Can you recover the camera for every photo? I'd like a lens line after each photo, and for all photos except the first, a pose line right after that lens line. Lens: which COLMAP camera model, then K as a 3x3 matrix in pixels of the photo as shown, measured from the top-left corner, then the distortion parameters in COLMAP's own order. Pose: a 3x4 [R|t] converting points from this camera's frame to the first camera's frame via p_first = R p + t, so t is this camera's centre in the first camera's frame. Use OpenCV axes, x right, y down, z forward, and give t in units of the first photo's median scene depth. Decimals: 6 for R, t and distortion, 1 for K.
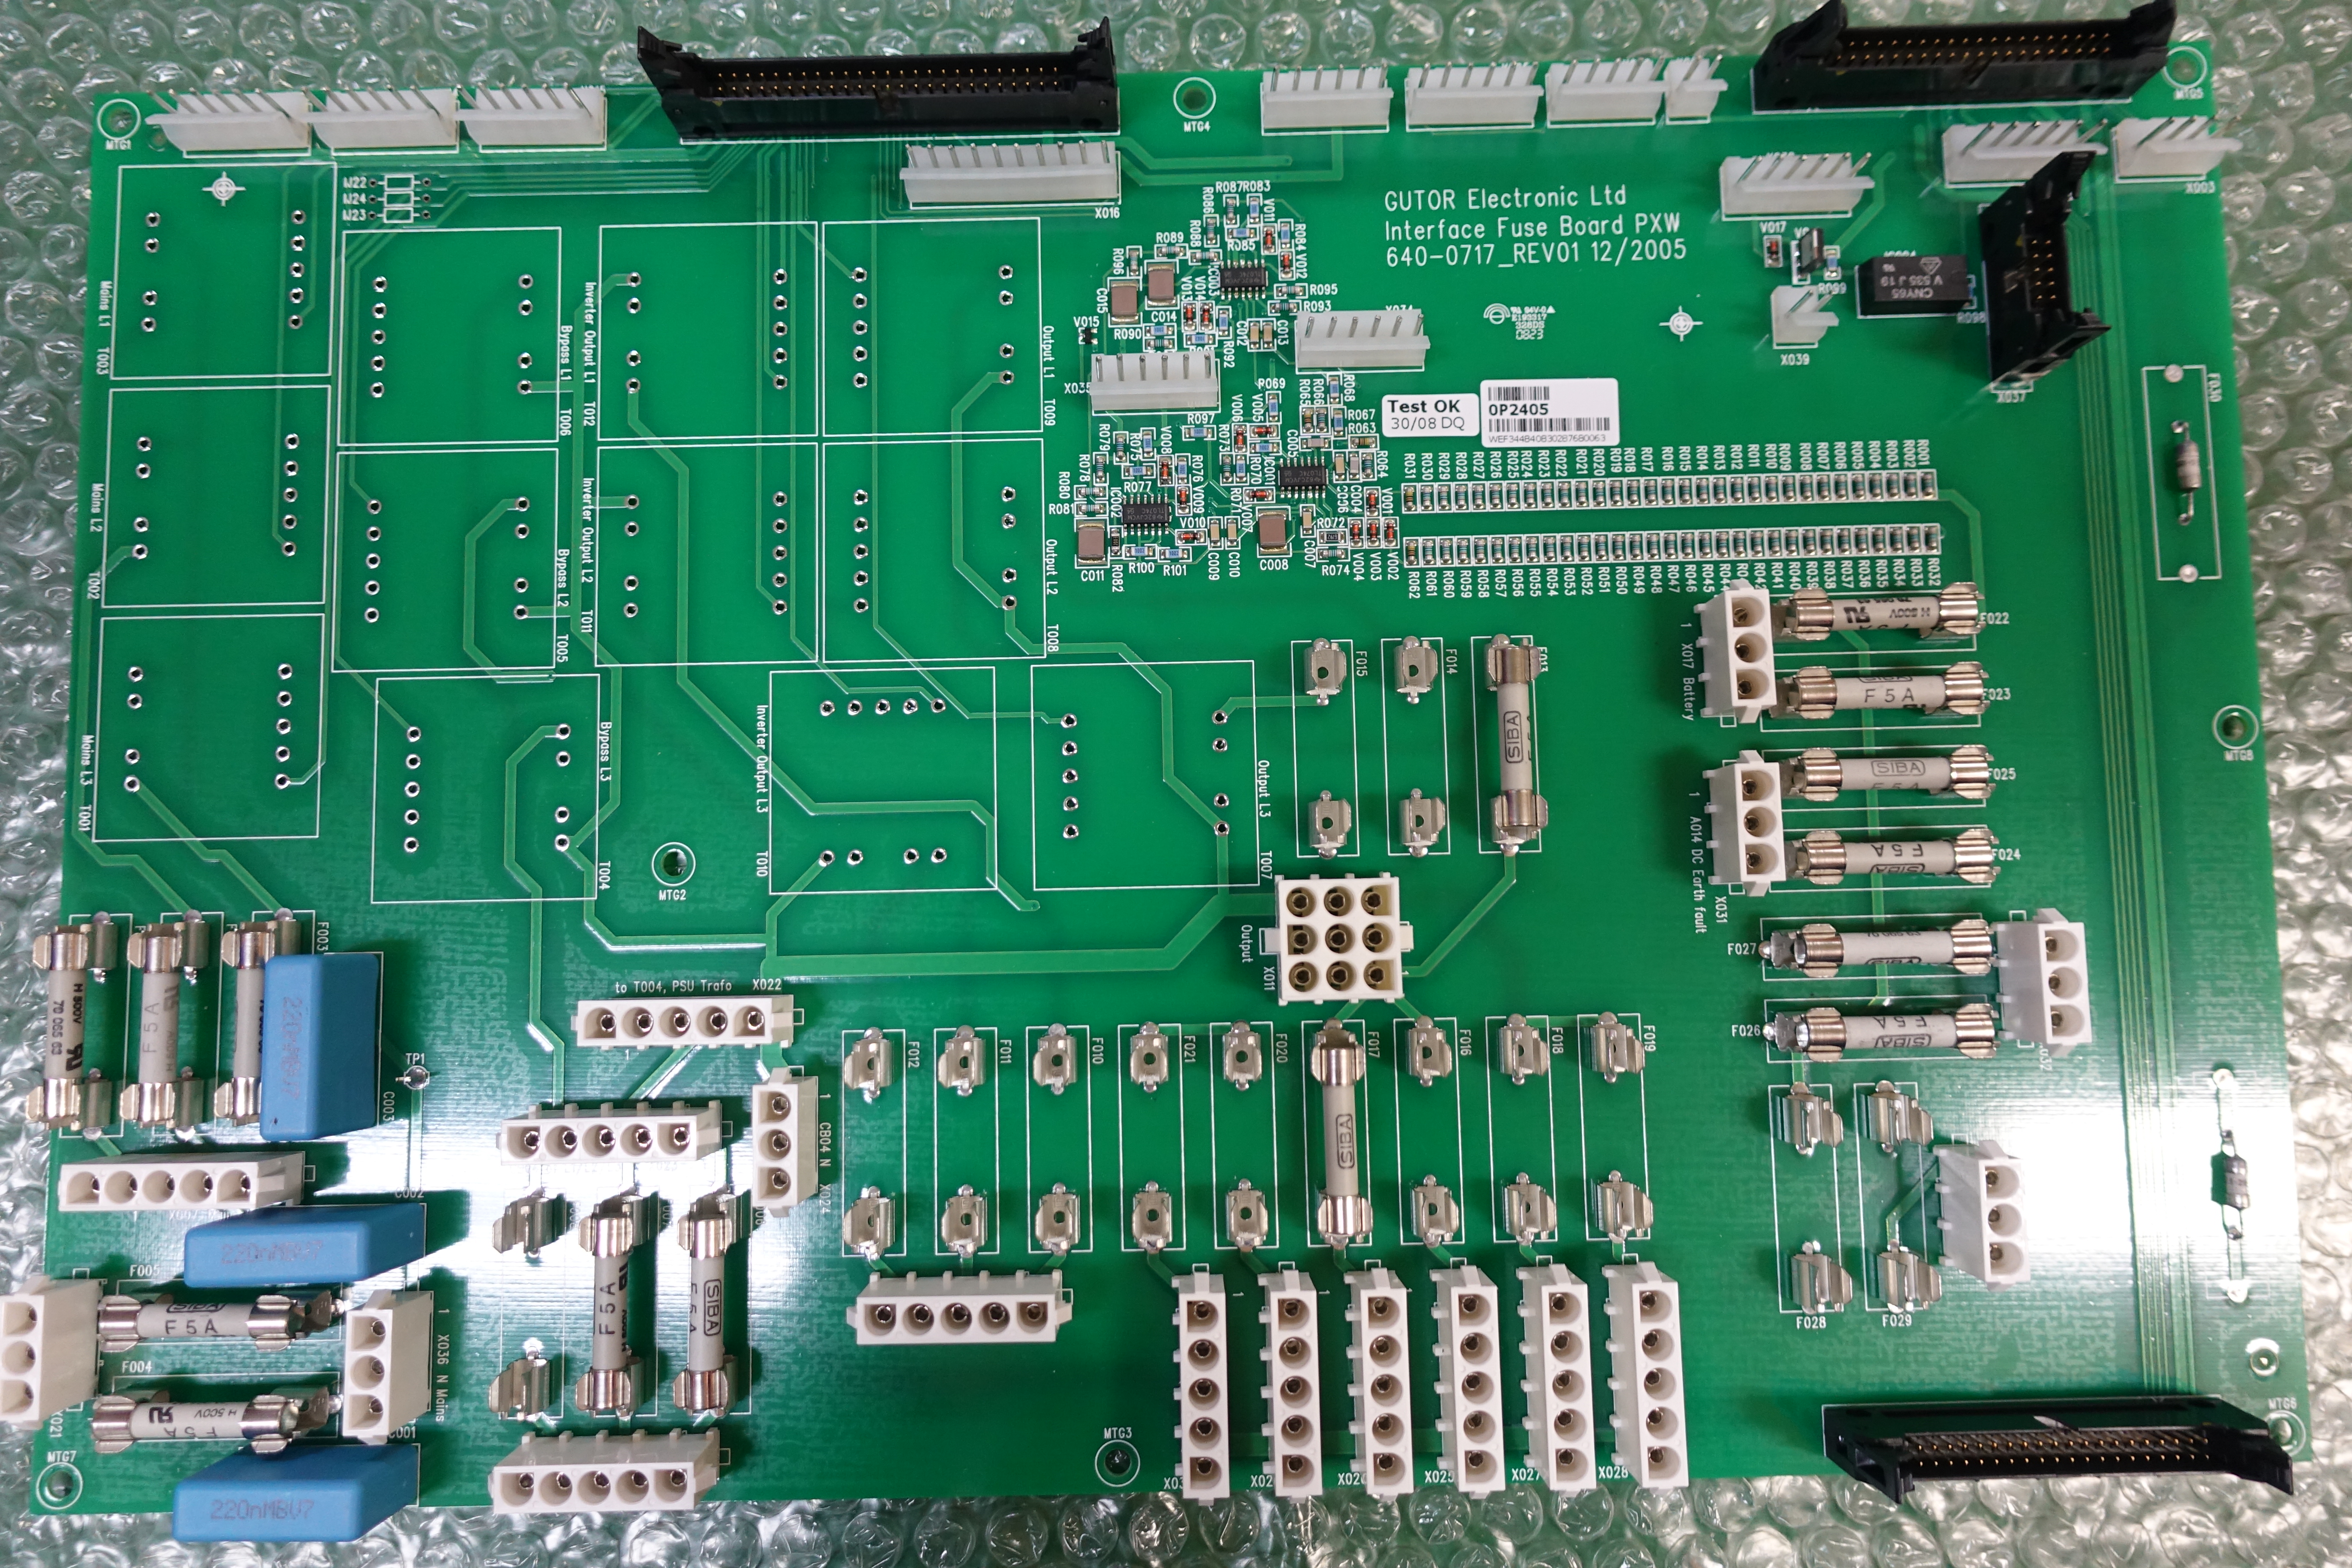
lens RADIAL K [[1605.4, 0, 1176.0], [0, 1605.4, 784.0], [0, 0, 1]] dist [0.001195, 0.000362]
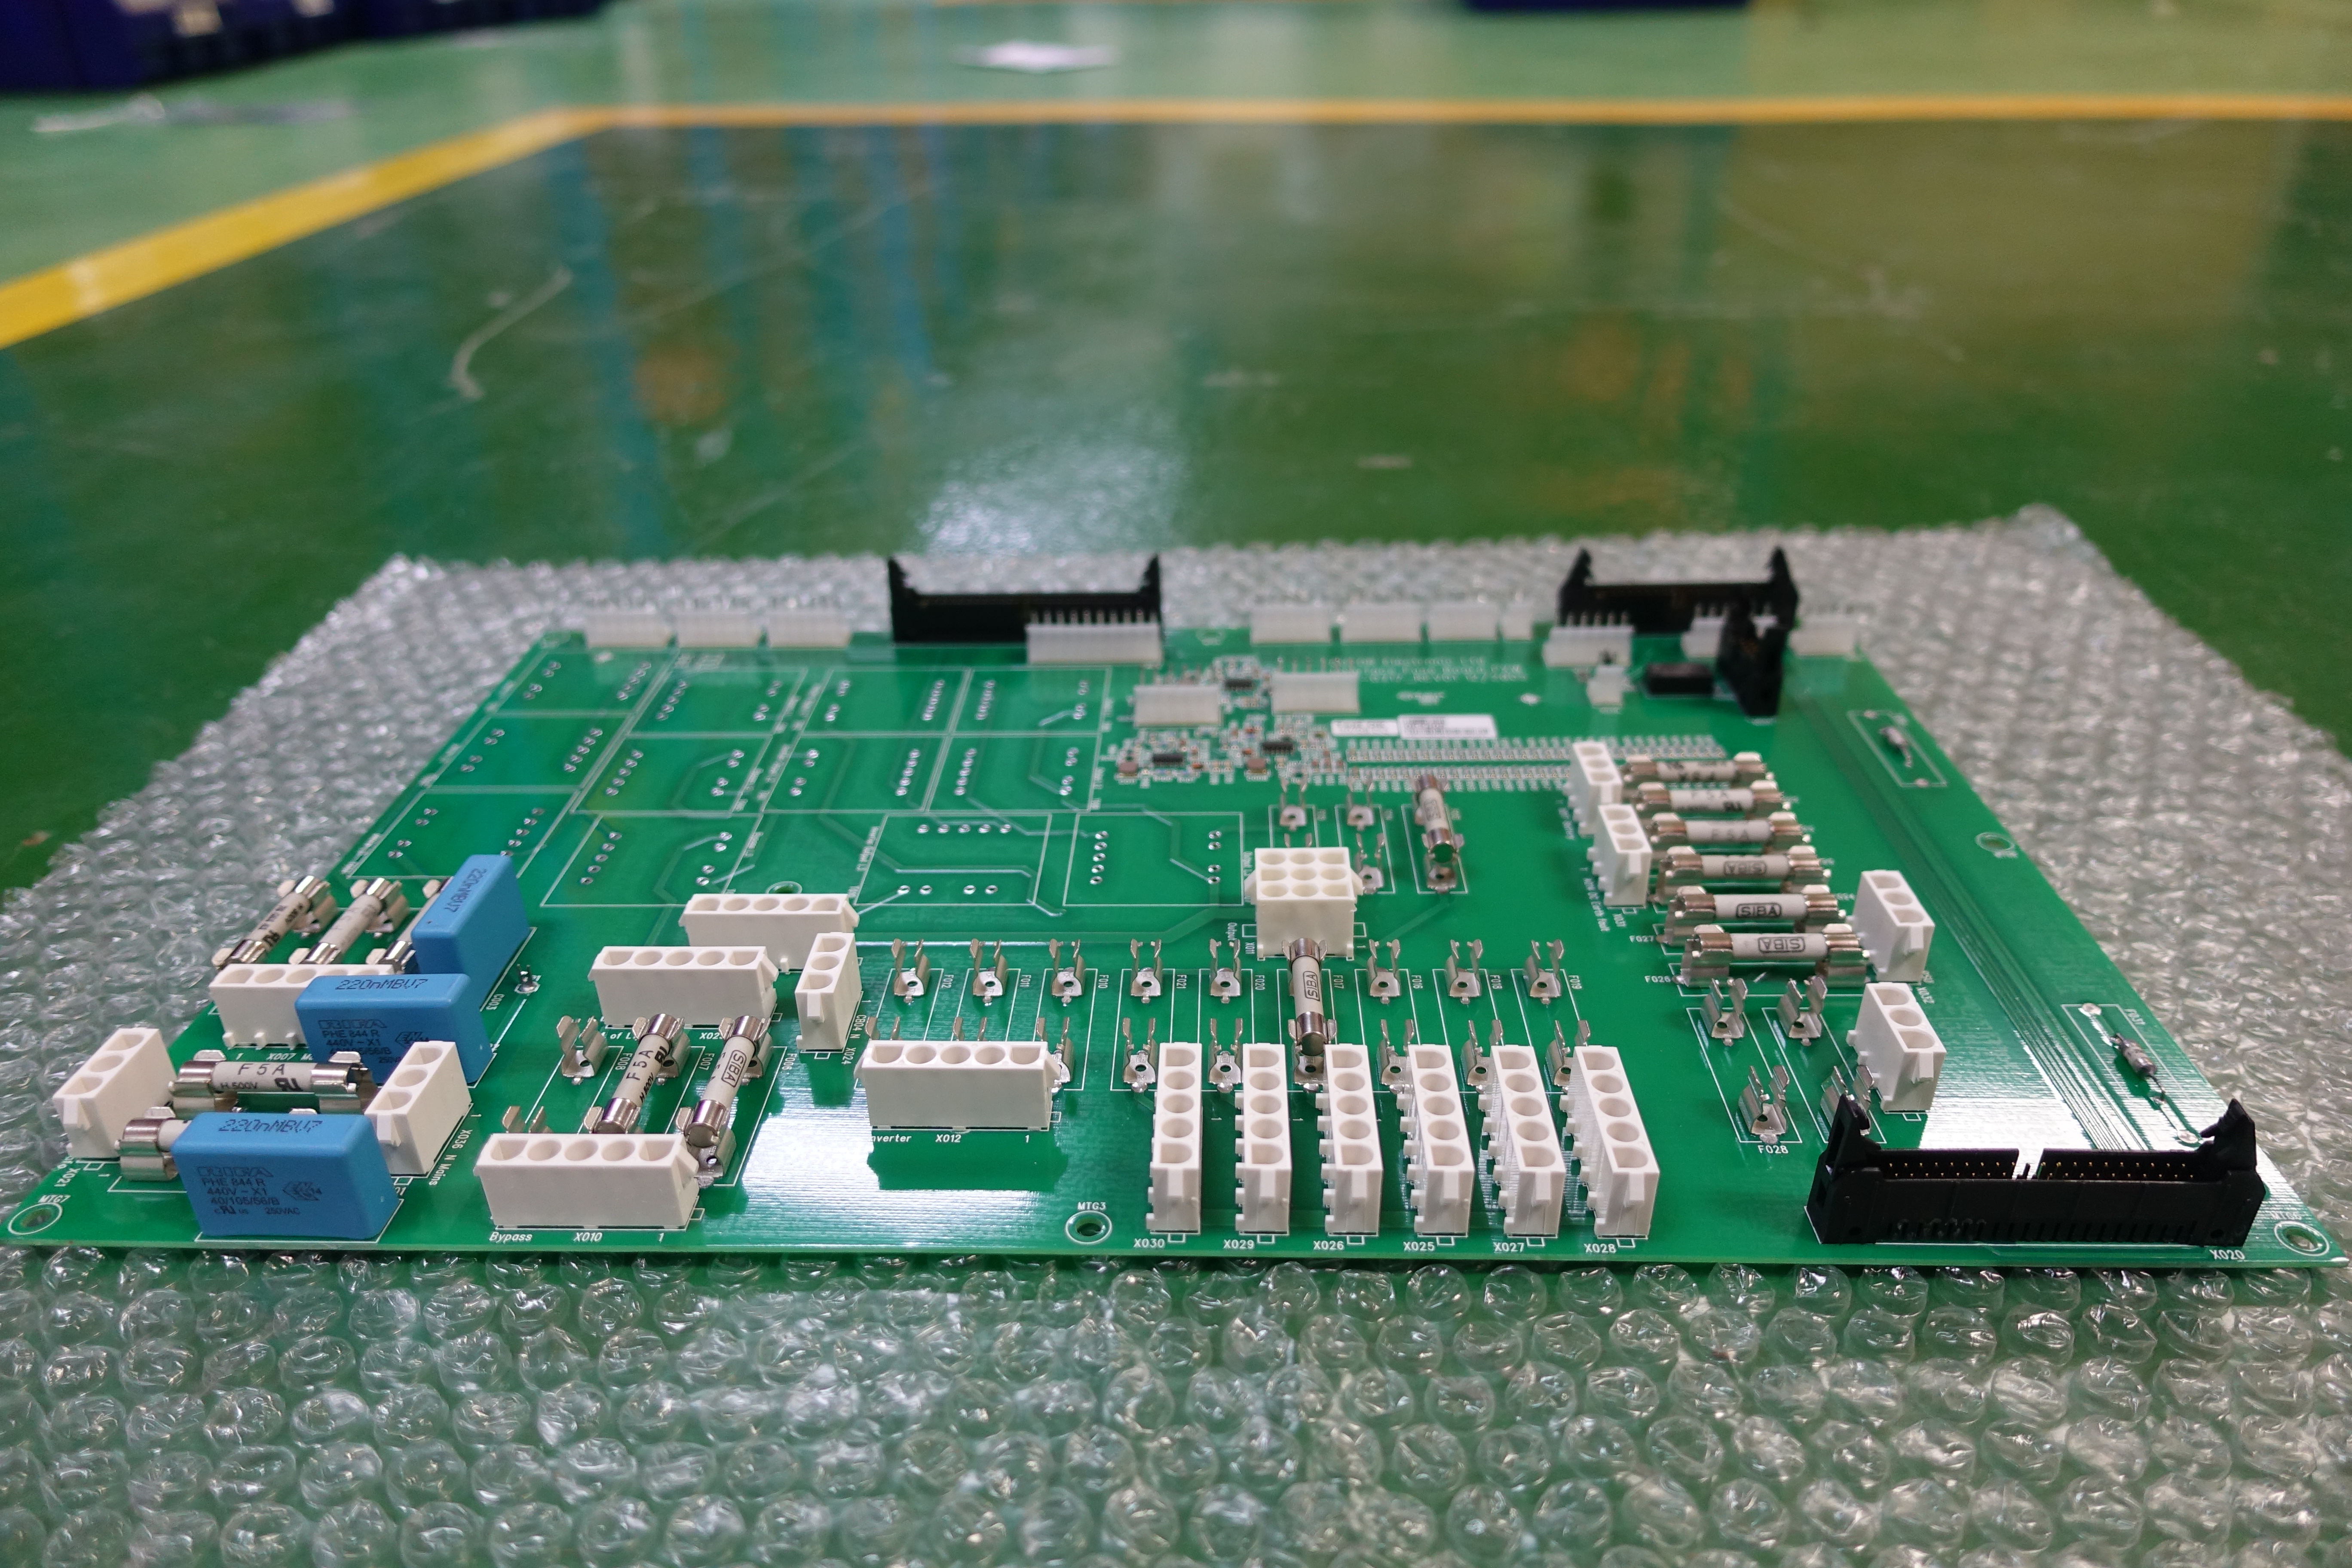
lens RADIAL K [[1605.4, 0, 1176.0], [0, 1605.4, 784.0], [0, 0, 1]] dist [0.001195, 0.000362]
pose [[0.998723, 0.010158, -0.049481, 0.060136], [-0.046341, 0.574067, -0.817496, 1.022458], [0.020101, 0.818745, 0.573805, 0.200077]]
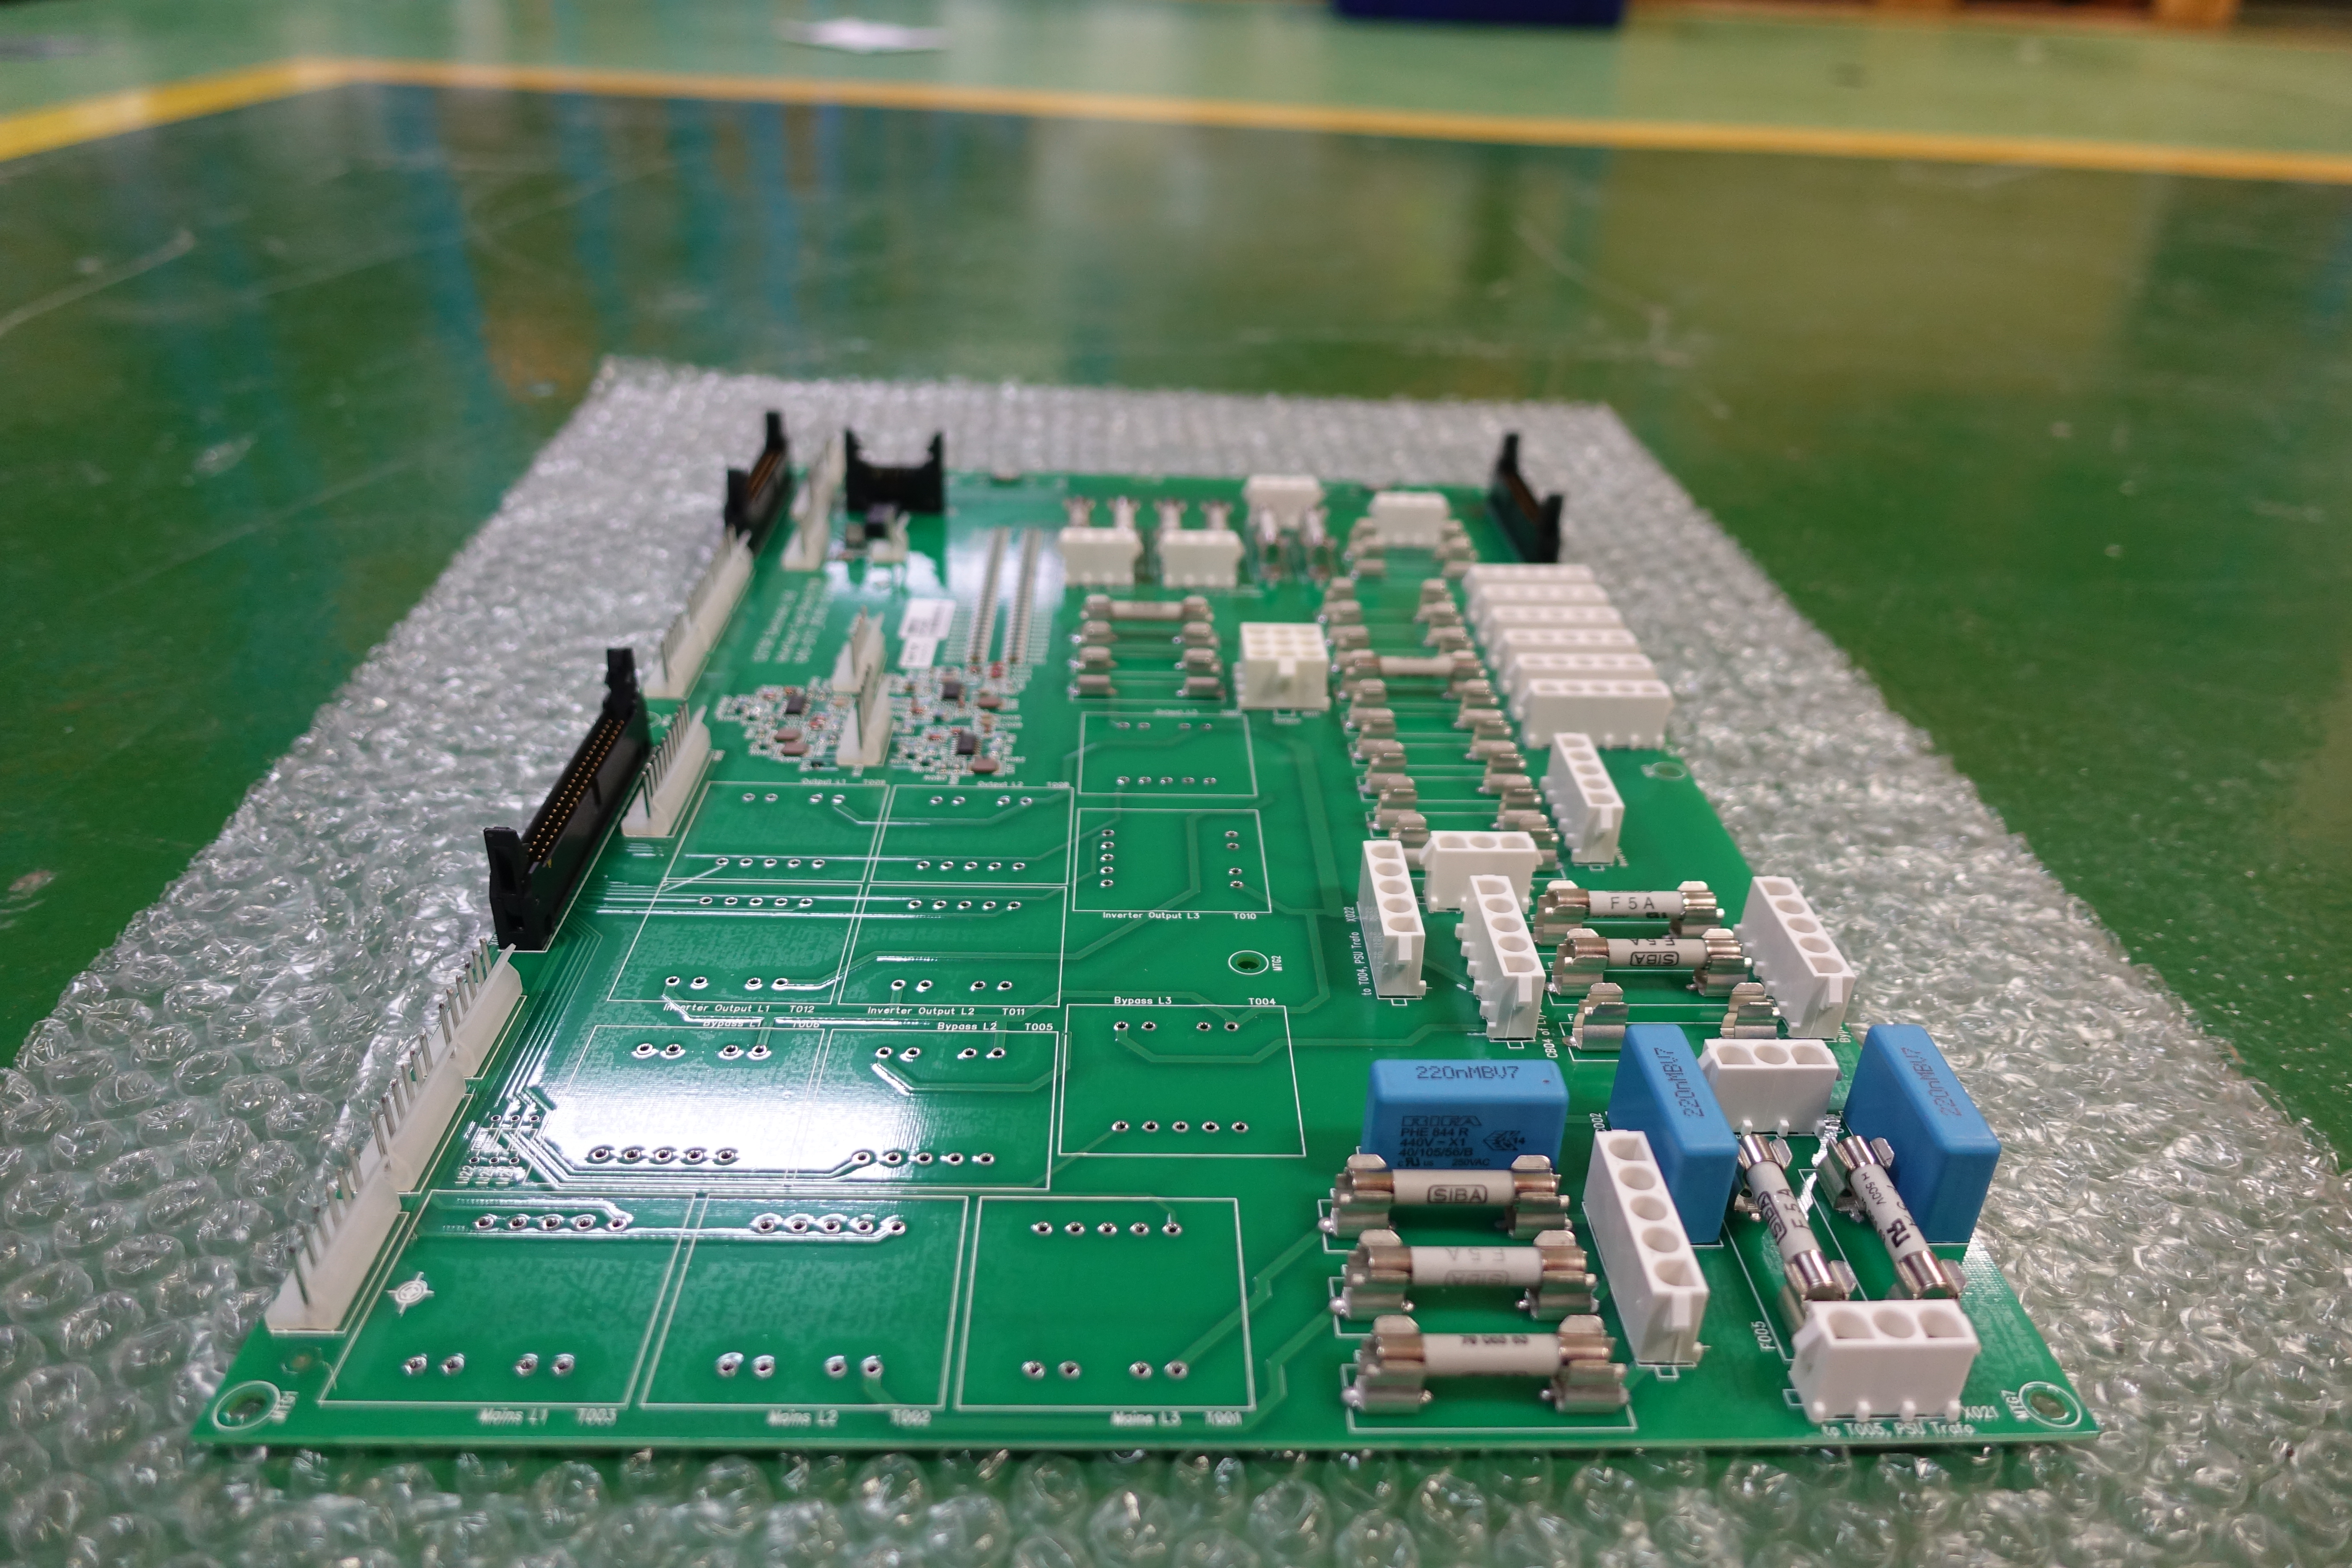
lens RADIAL K [[1605.4, 0, 1176.0], [0, 1605.4, 784.0], [0, 0, 1]] dist [0.001195, 0.000362]
pose [[-0.001903, -0.492289, 0.870429, -1.182101], [0.993244, 0.100066, 0.058766, -0.073060], [-0.116030, 0.864661, 0.488773, 0.372590]]
